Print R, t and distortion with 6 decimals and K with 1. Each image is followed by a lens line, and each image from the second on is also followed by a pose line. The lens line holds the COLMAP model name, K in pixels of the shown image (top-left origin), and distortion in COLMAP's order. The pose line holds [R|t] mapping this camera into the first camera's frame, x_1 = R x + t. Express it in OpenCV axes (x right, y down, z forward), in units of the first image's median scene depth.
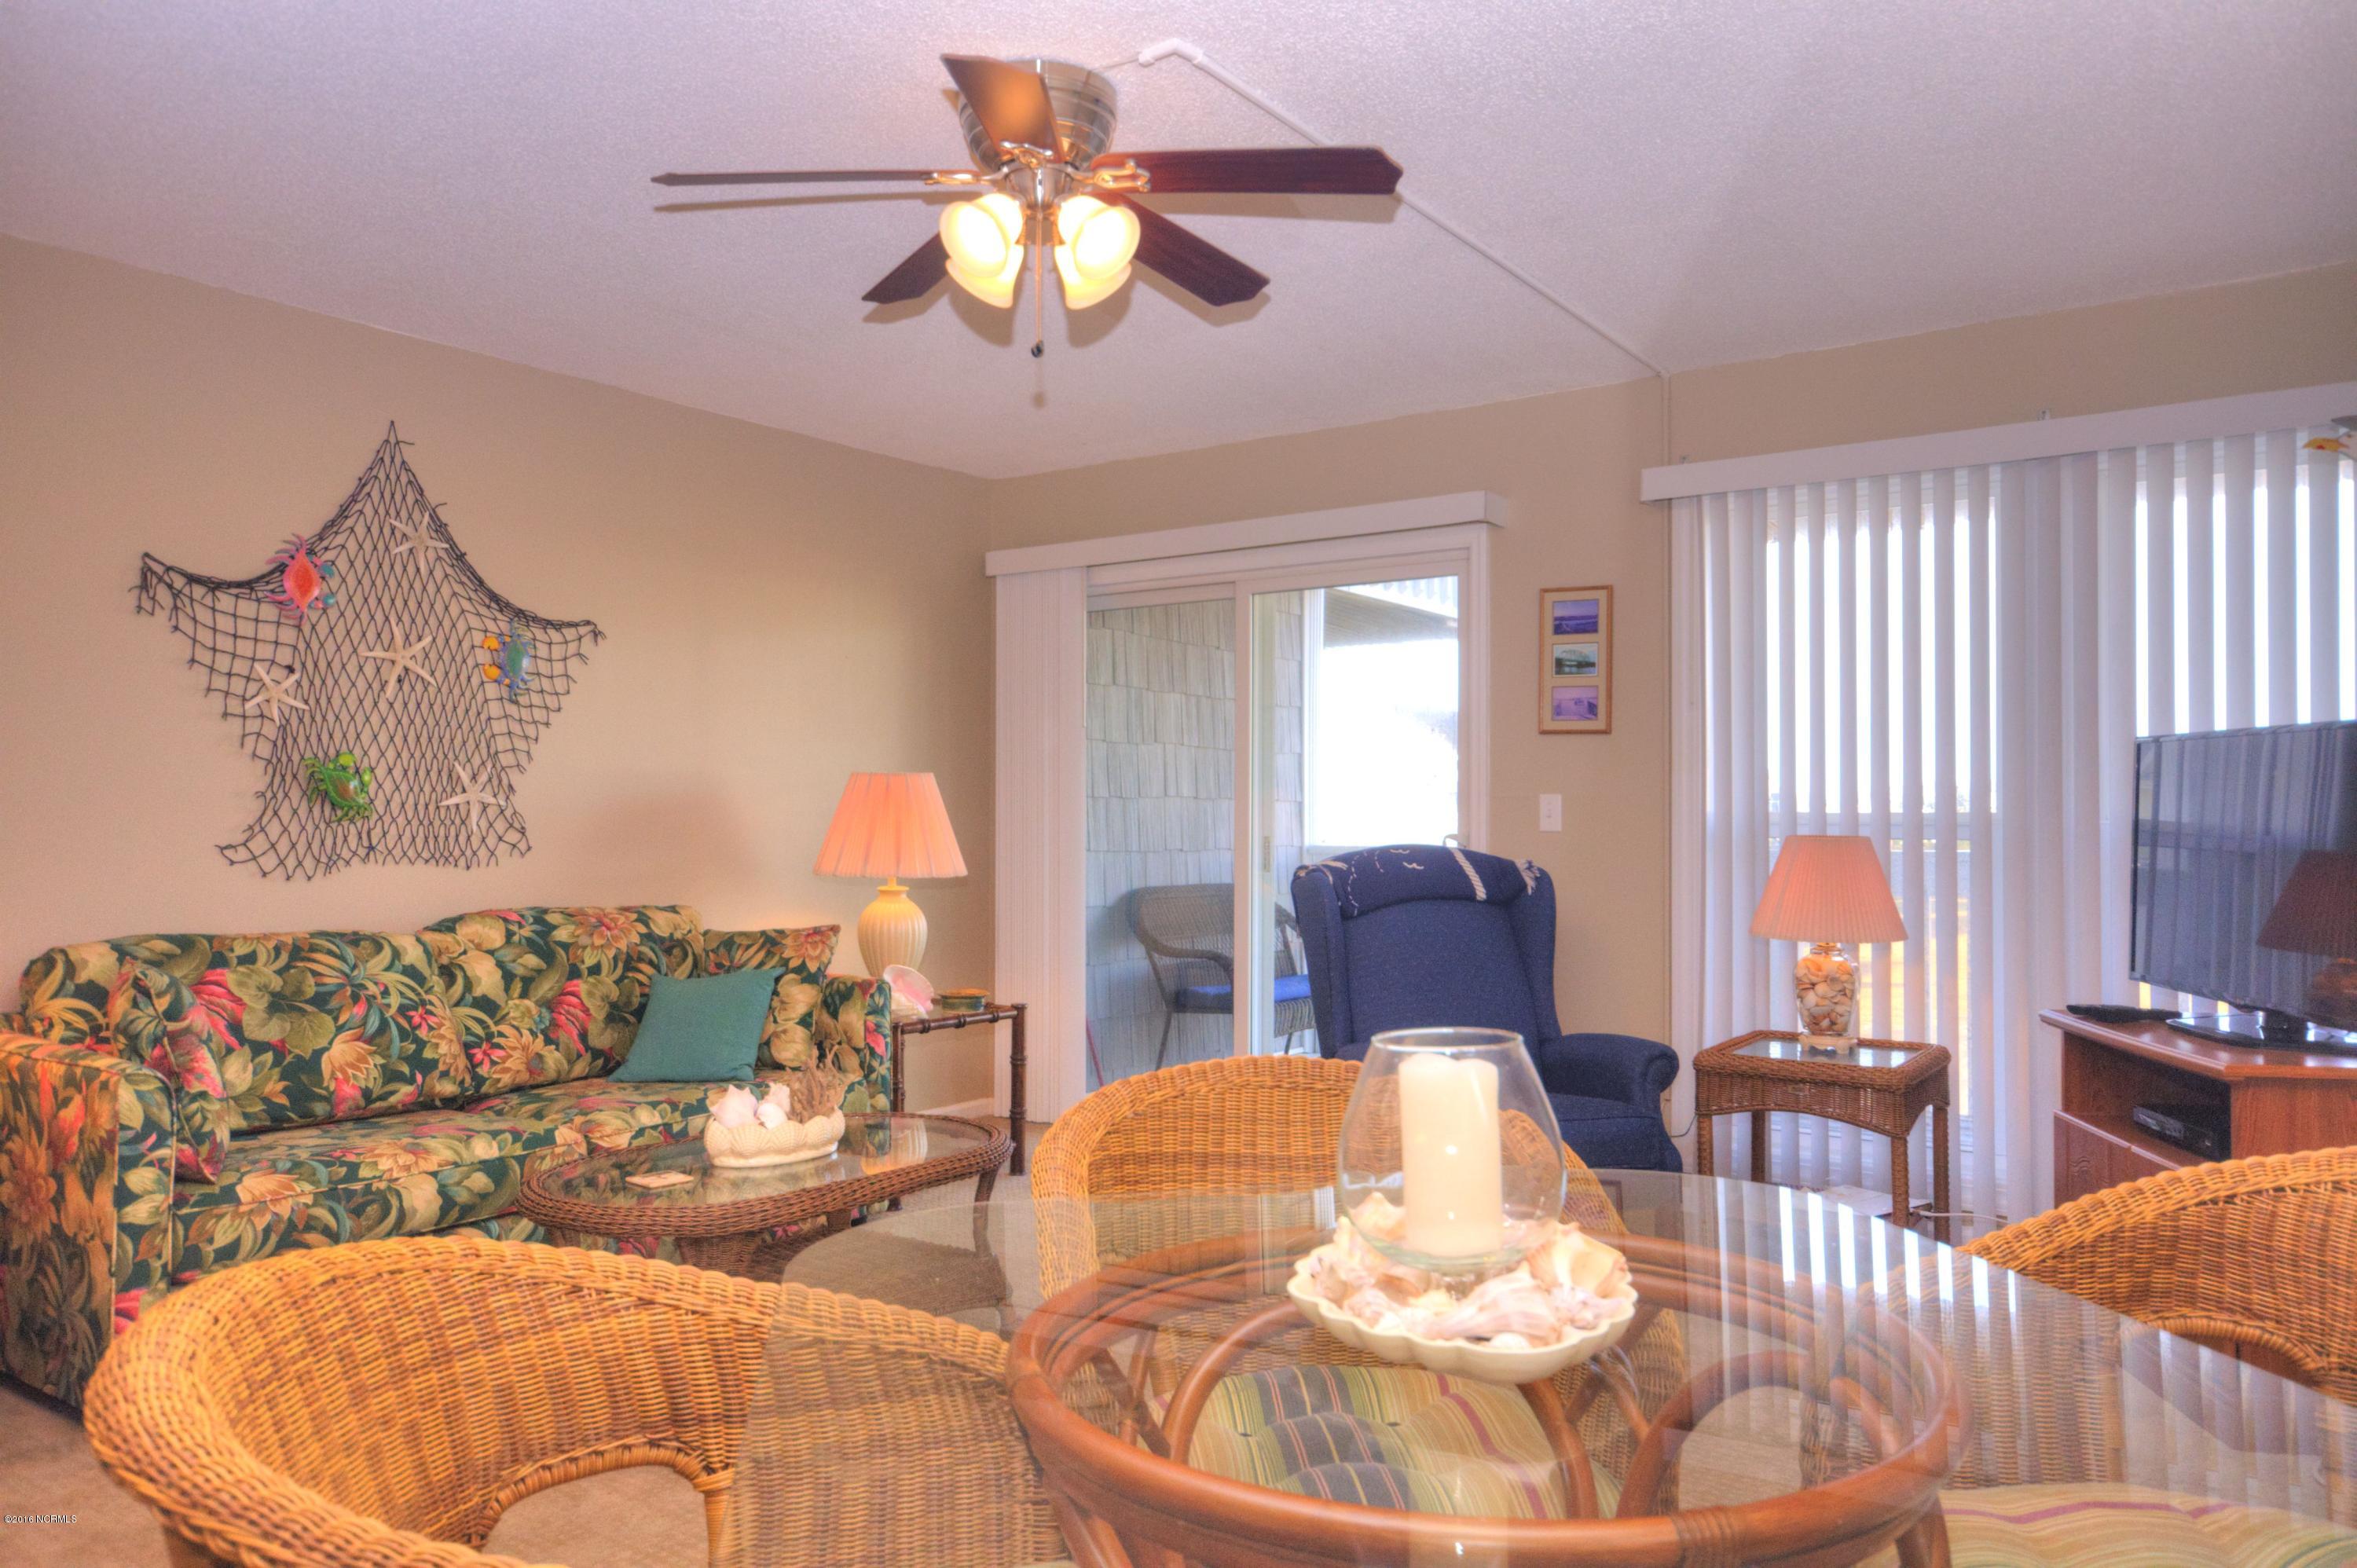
lens RADIAL K [[1606.2, 0, 1183.6], [0, 1606.2, 794.1], [0, 0, 1]] dist [-0.002637, 0.027929]
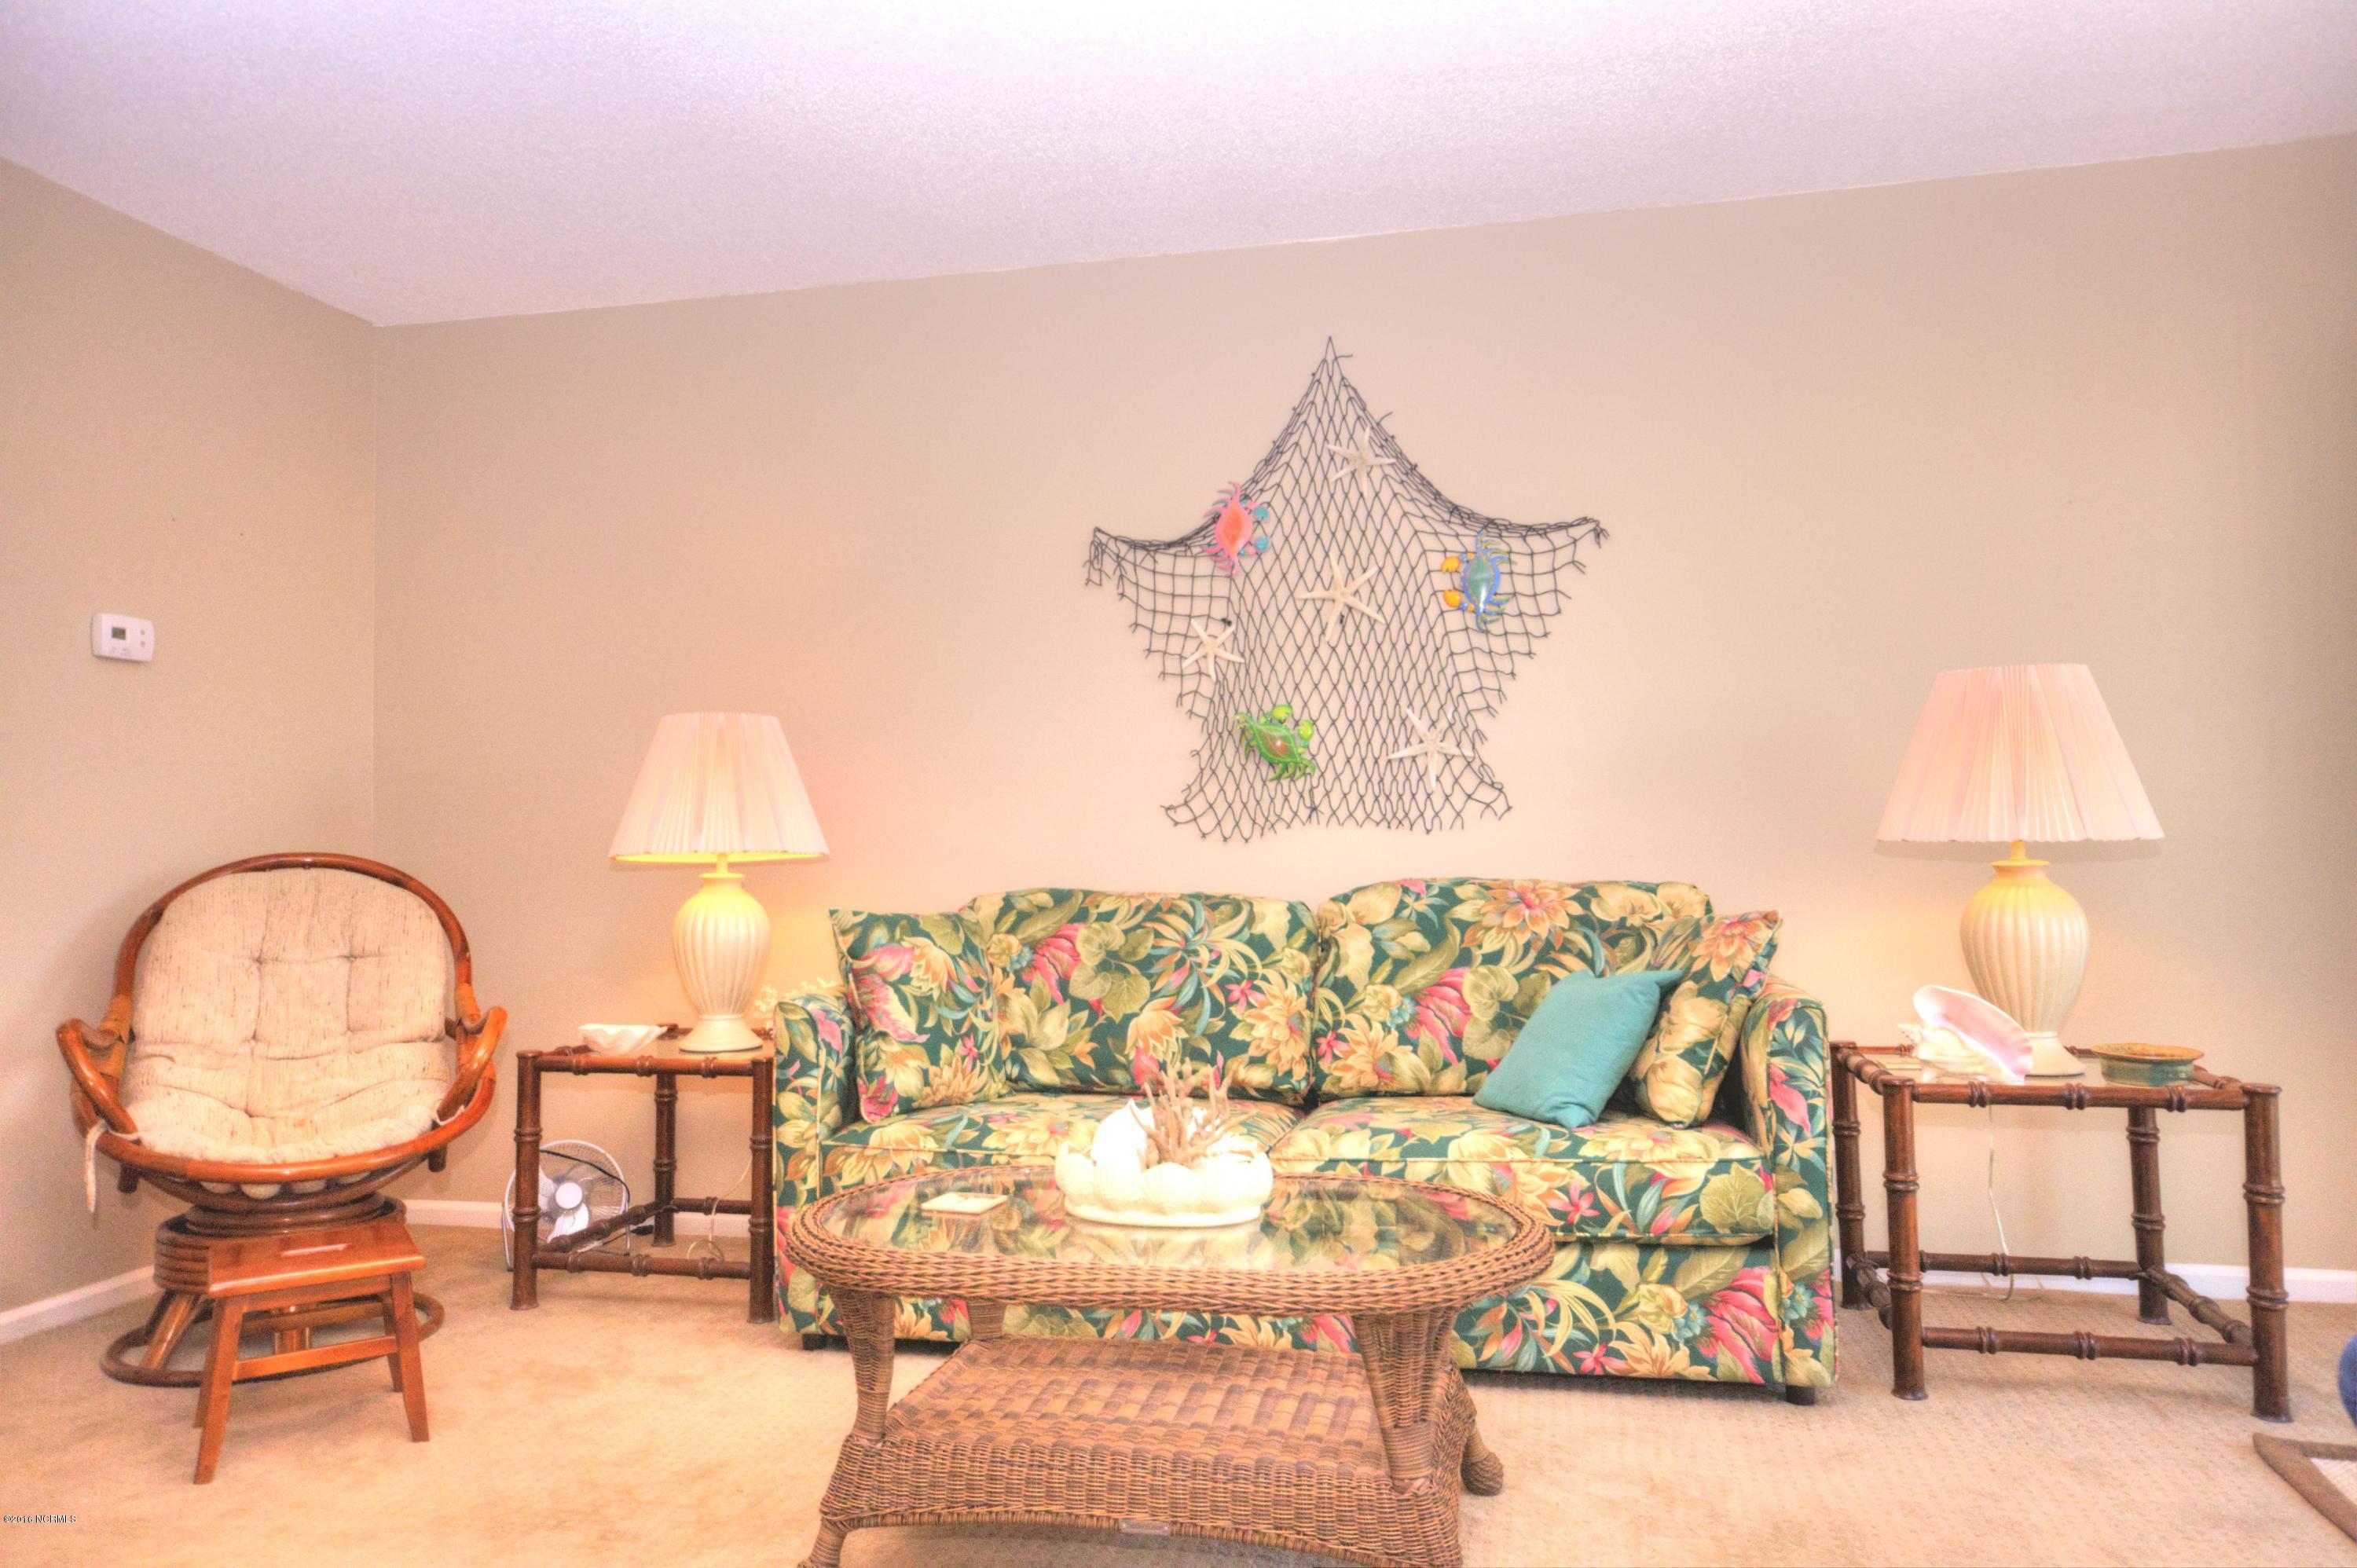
lens RADIAL K [[1606.2, 0, 1183.6], [0, 1606.2, 794.1], [0, 0, 1]] dist [-0.002637, 0.027929]
pose [[0.397099, -0.042783, -0.916778, 0.301346], [0.024003, 0.999055, -0.036226, 0.057444], [0.917462, -0.007621, 0.397751, 0.580767]]
